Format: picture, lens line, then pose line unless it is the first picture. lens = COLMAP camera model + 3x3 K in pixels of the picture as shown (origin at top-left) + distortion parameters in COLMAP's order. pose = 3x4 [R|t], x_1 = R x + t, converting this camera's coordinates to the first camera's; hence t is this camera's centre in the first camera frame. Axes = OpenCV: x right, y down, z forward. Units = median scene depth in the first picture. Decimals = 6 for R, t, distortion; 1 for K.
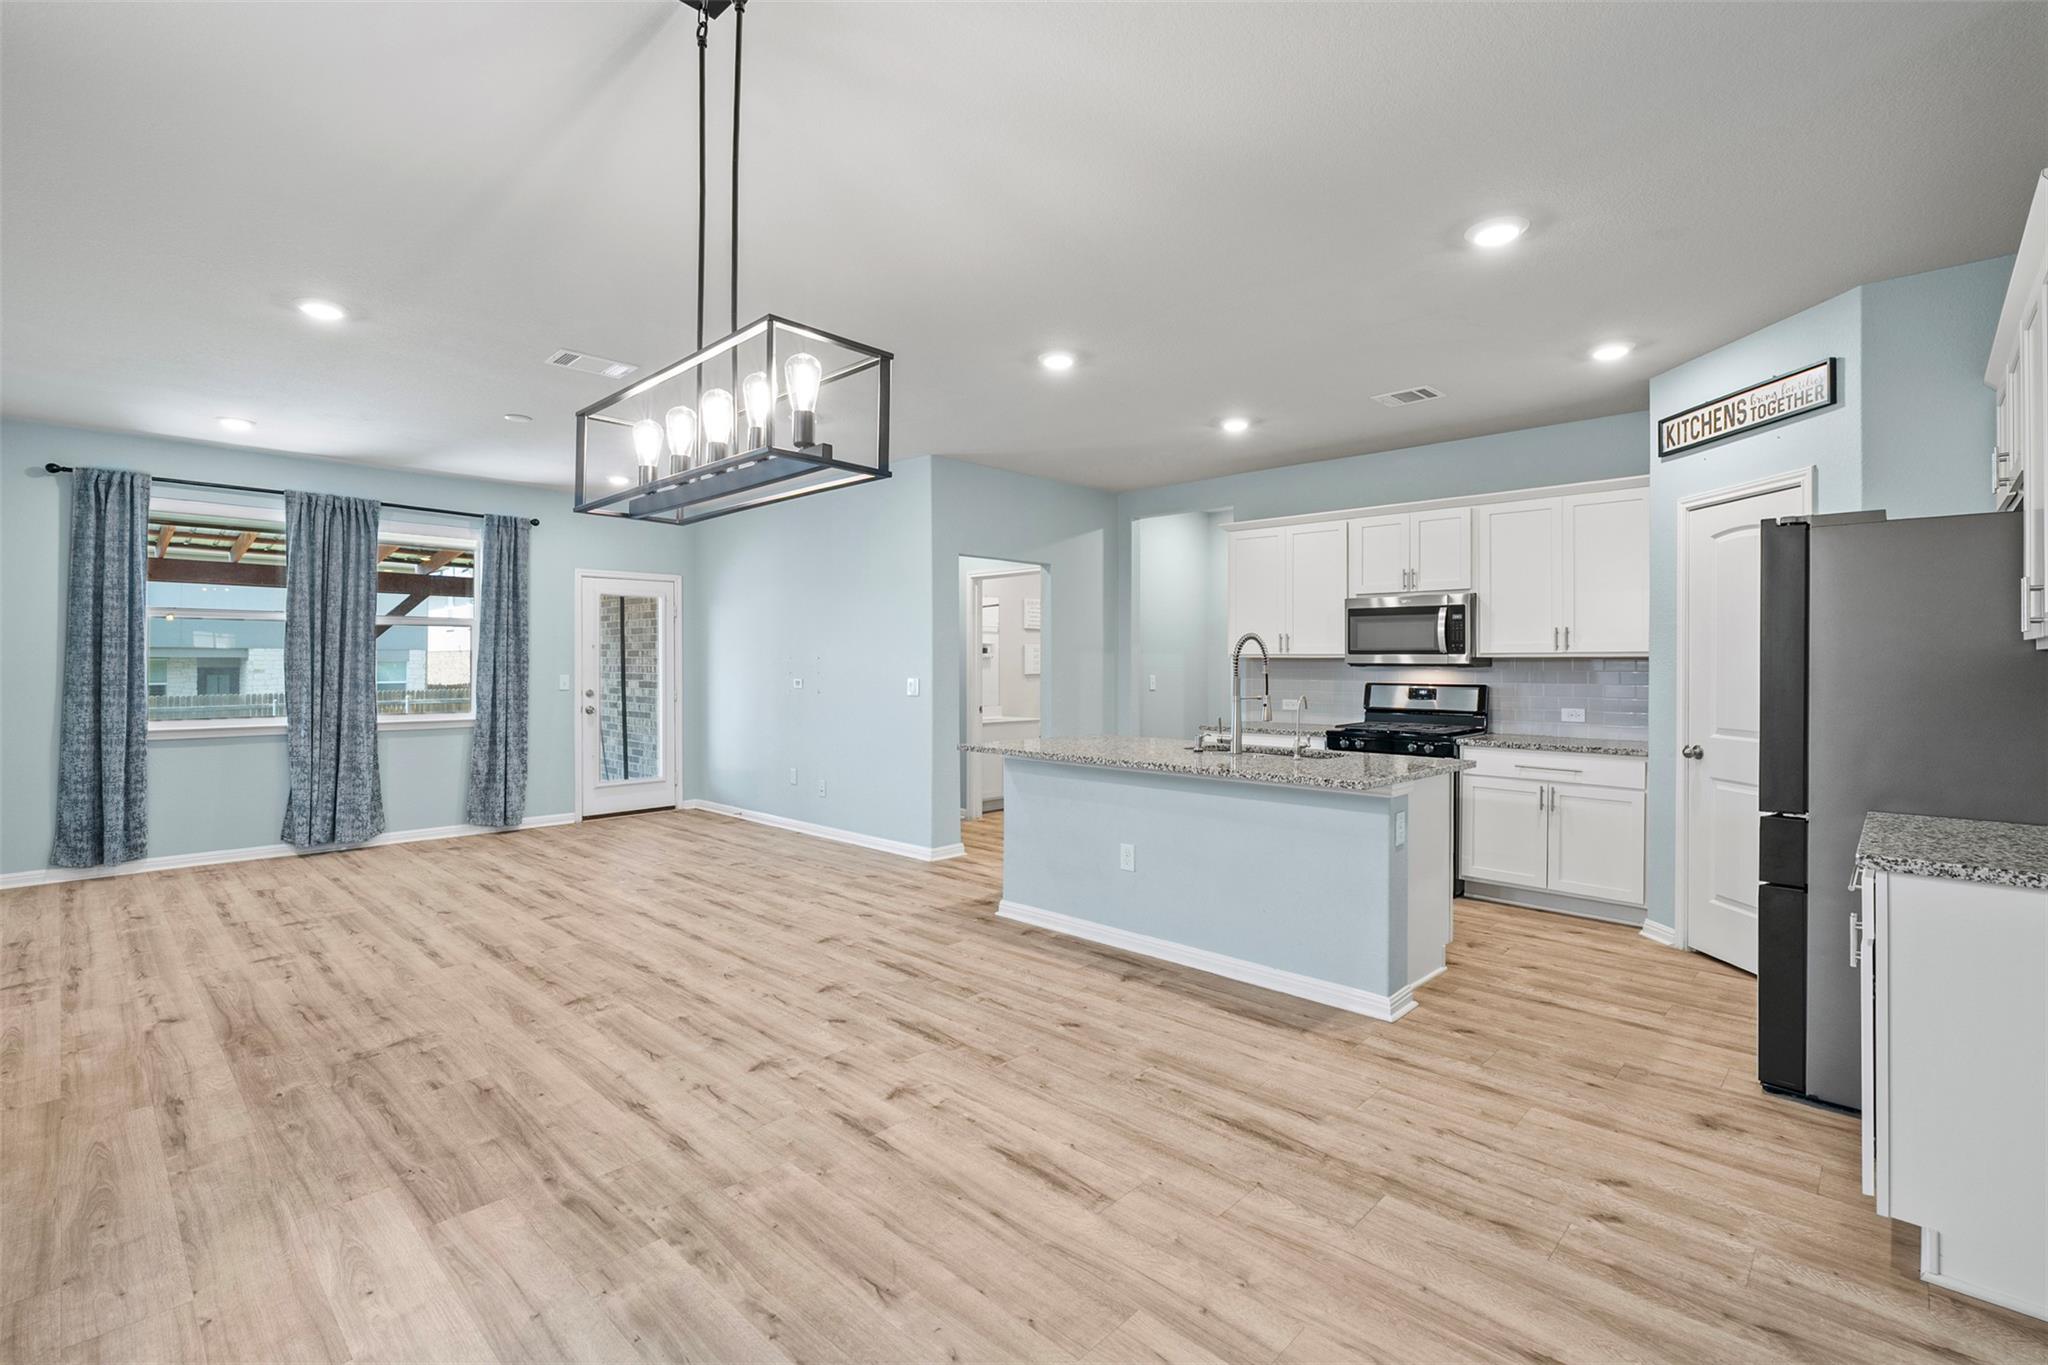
lens RADIAL K [[924.9, 0, 1033.4], [0, 924.9, 657.1], [0, 0, 1]] dist [-0.007141, 0.002258]
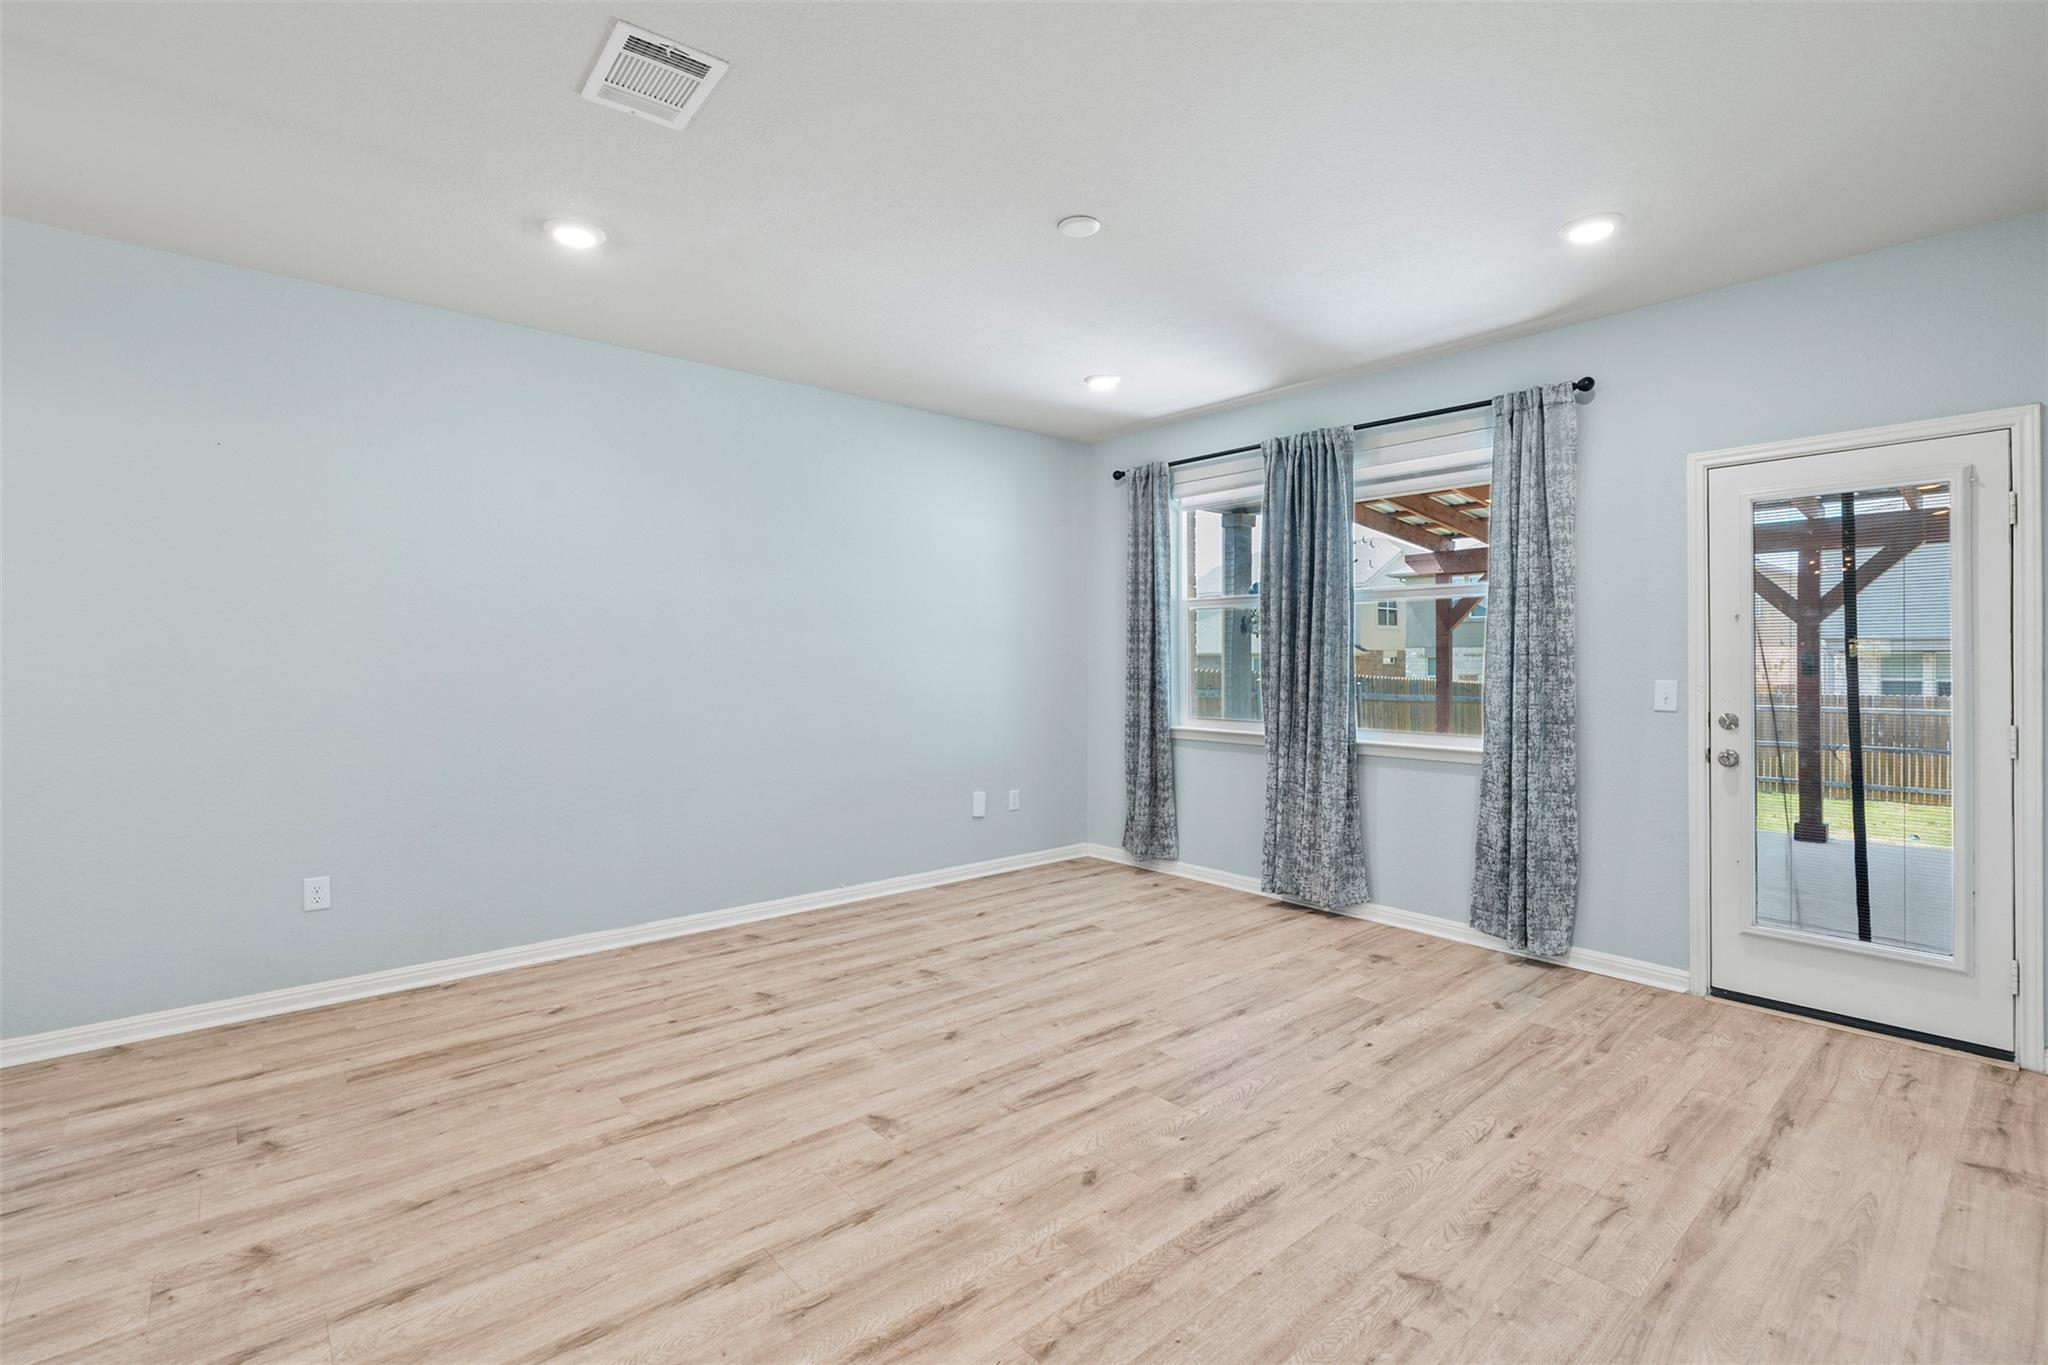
lens RADIAL K [[924.9, 0, 1036.2], [0, 924.9, 660.8], [0, 0, 1]] dist [-0.007141, 0.002258]
pose [[-0.102172, 0.001860, -0.994765, 0.014385], [0.008641, 0.999962, 0.000982, 0.012025], [0.994729, -0.008495, -0.102184, 1.439589]]
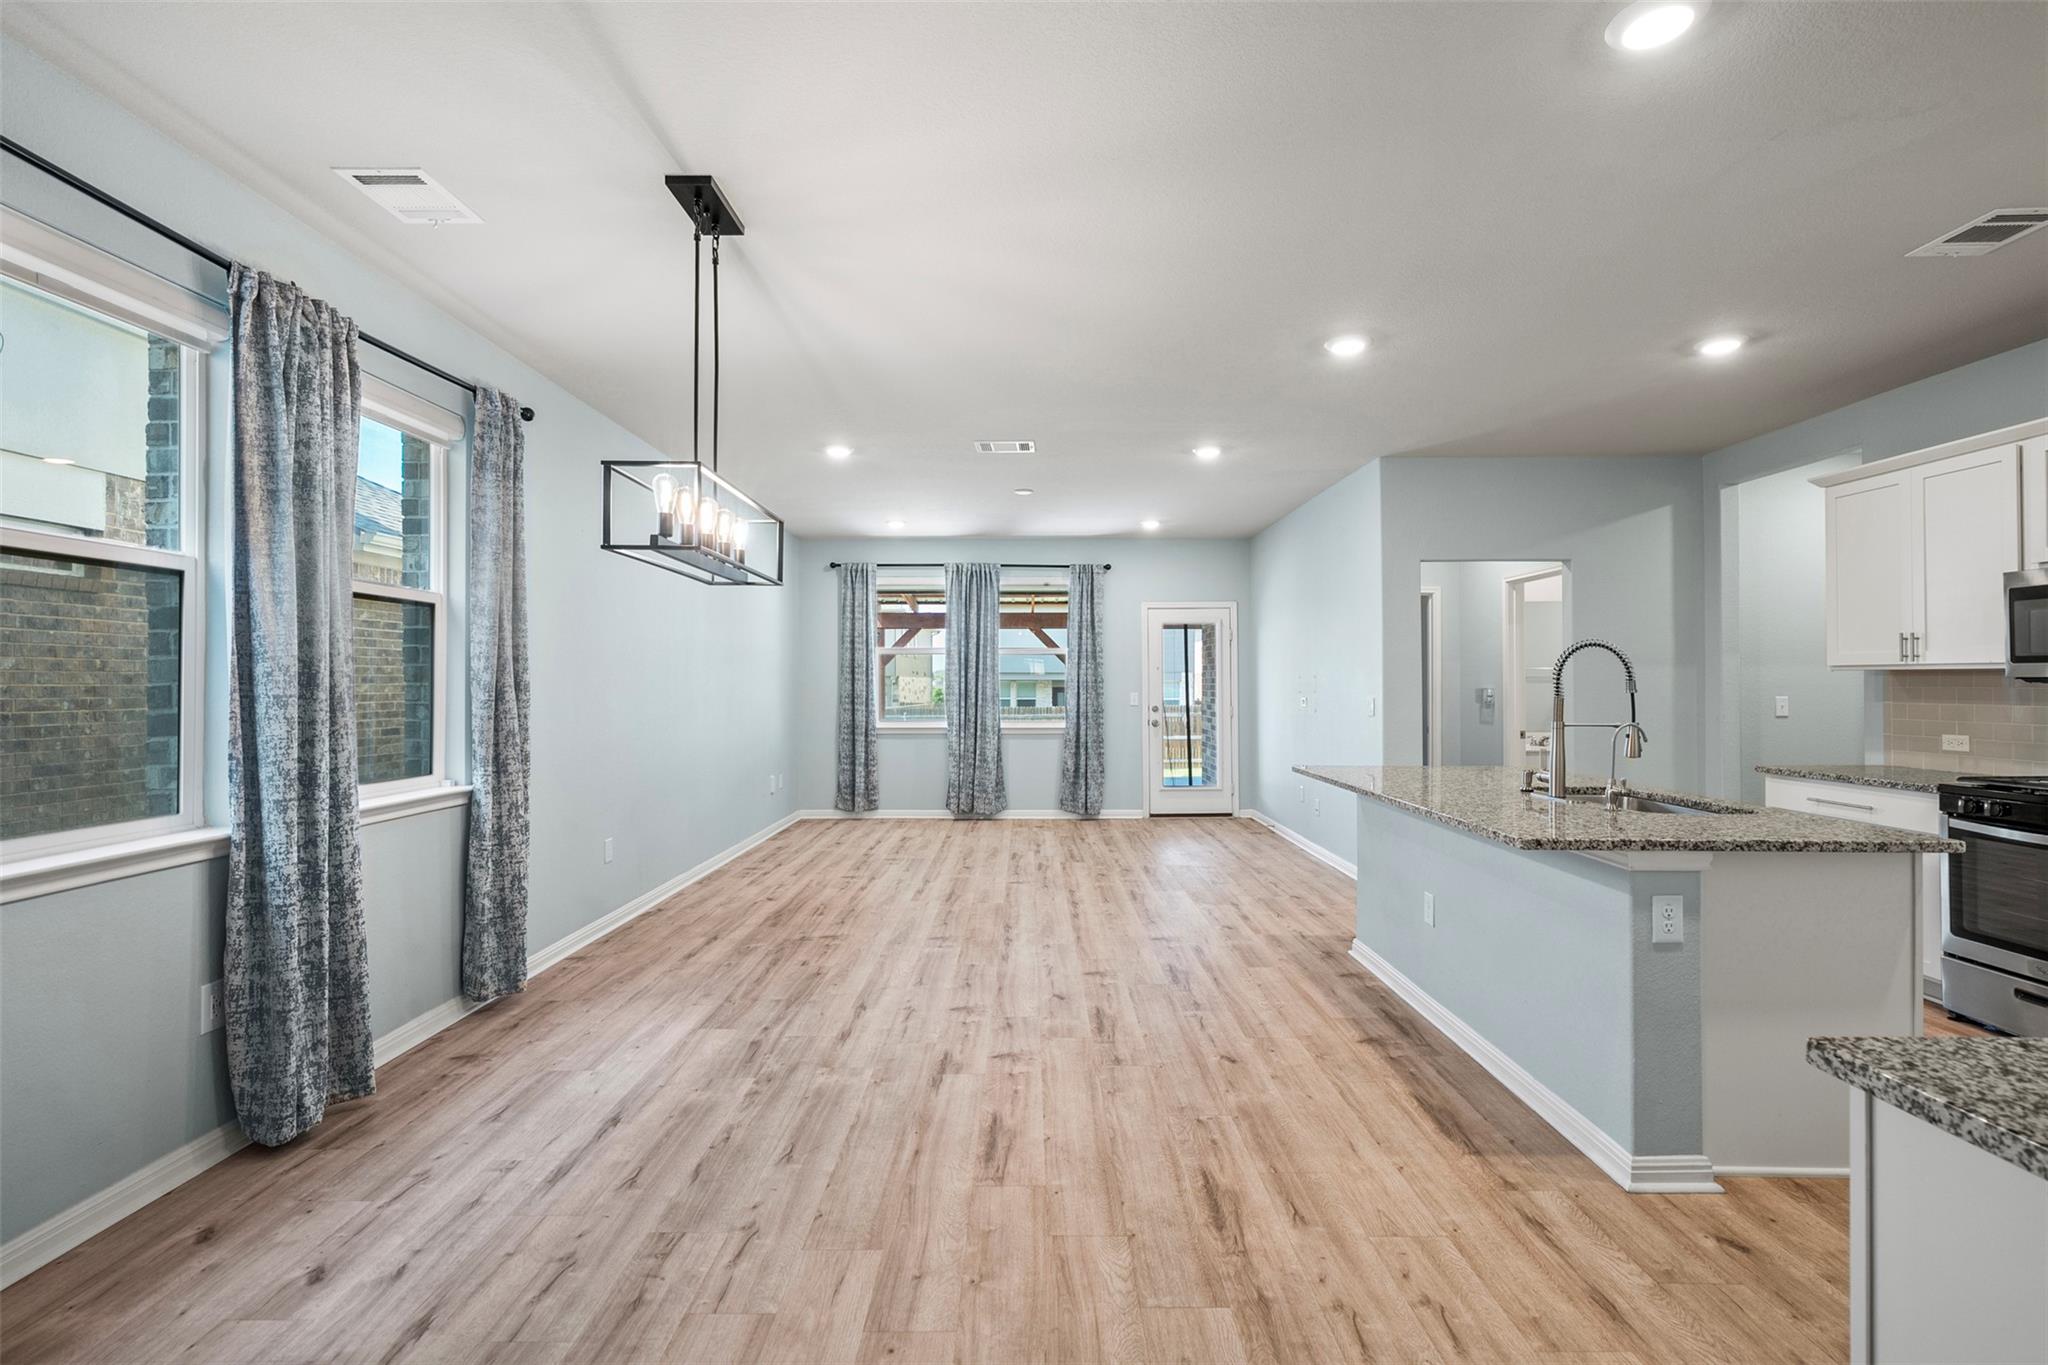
lens RADIAL K [[924.9, 0, 1032.6], [0, 924.9, 677.4], [0, 0, 1]] dist [-0.007141, 0.002258]
pose [[0.687969, -0.008605, -0.725689, 0.528729], [0.008969, 0.999954, -0.003354, 0.004723], [0.725685, -0.004201, 0.688015, 0.175872]]
